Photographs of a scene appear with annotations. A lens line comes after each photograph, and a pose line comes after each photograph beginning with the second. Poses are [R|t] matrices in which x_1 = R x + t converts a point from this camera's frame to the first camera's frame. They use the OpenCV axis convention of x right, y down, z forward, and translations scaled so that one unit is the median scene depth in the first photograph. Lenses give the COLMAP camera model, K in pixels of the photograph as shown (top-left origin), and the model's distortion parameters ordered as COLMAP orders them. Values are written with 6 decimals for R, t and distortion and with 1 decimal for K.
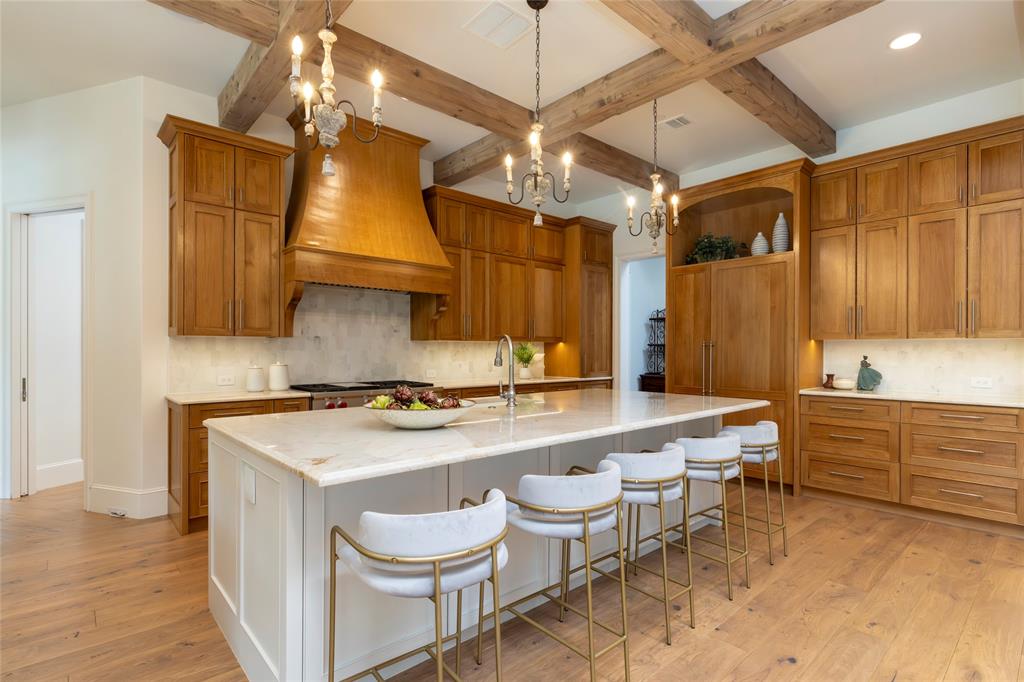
lens RADIAL K [[498.8, 0, 510.7], [0, 498.8, 351.0], [0, 0, 1]] dist [0.001549, 0.000220]
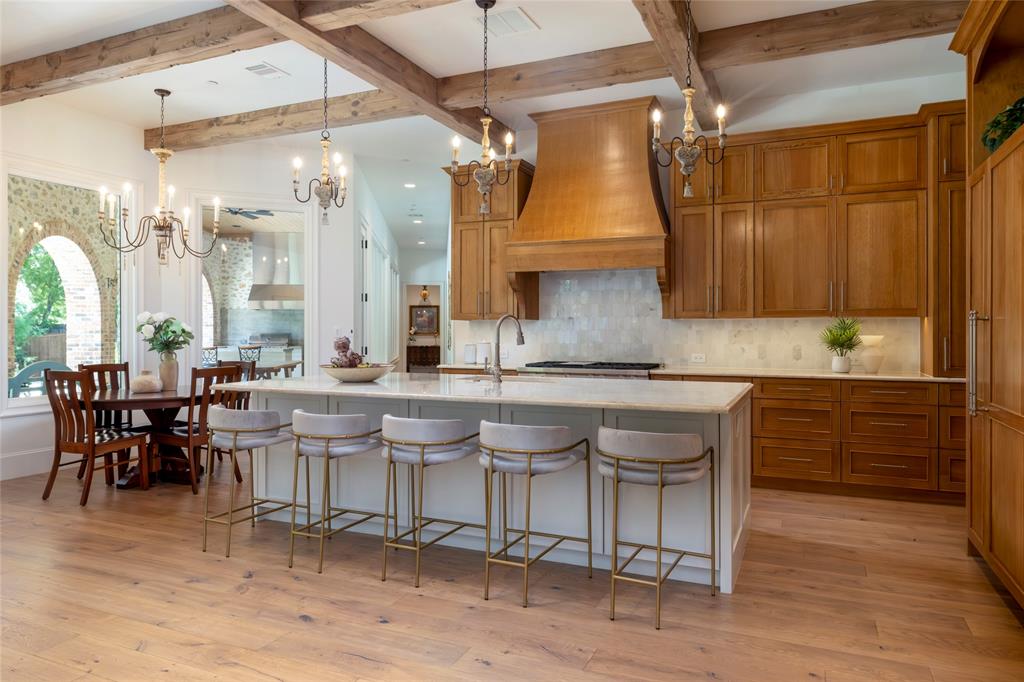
lens RADIAL K [[659.3, 0, 512.0], [0, 659.3, 341.0], [0, 0, 1]] dist [-0.001346, 0.000527]
pose [[0.414823, 0.013974, -0.909795, 0.827989], [-0.000160, 0.999883, 0.015285, -0.000261], [0.909902, -0.006195, 0.414777, 0.283645]]
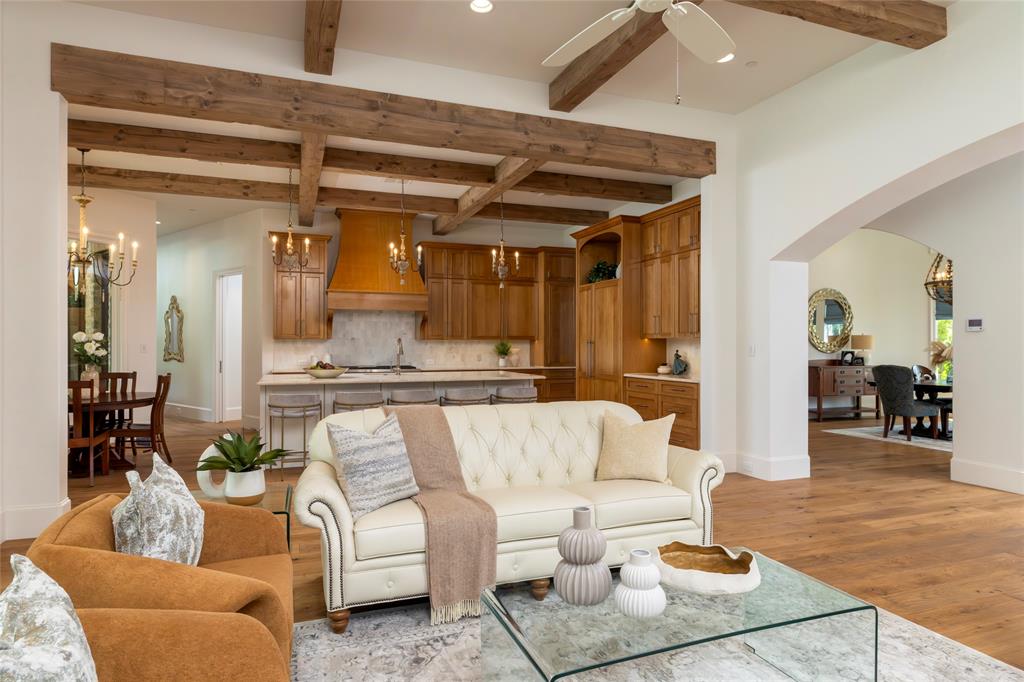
lens RADIAL K [[589.5, 0, 512.0], [0, 589.5, 341.0], [0, 0, 1]] dist [0.000586, -0.000024]
pose [[0.934547, -0.004354, -0.355813, 0.795723], [0.001601, 0.999966, -0.008031, -0.002982], [0.355836, 0.006936, 0.934523, -0.645988]]
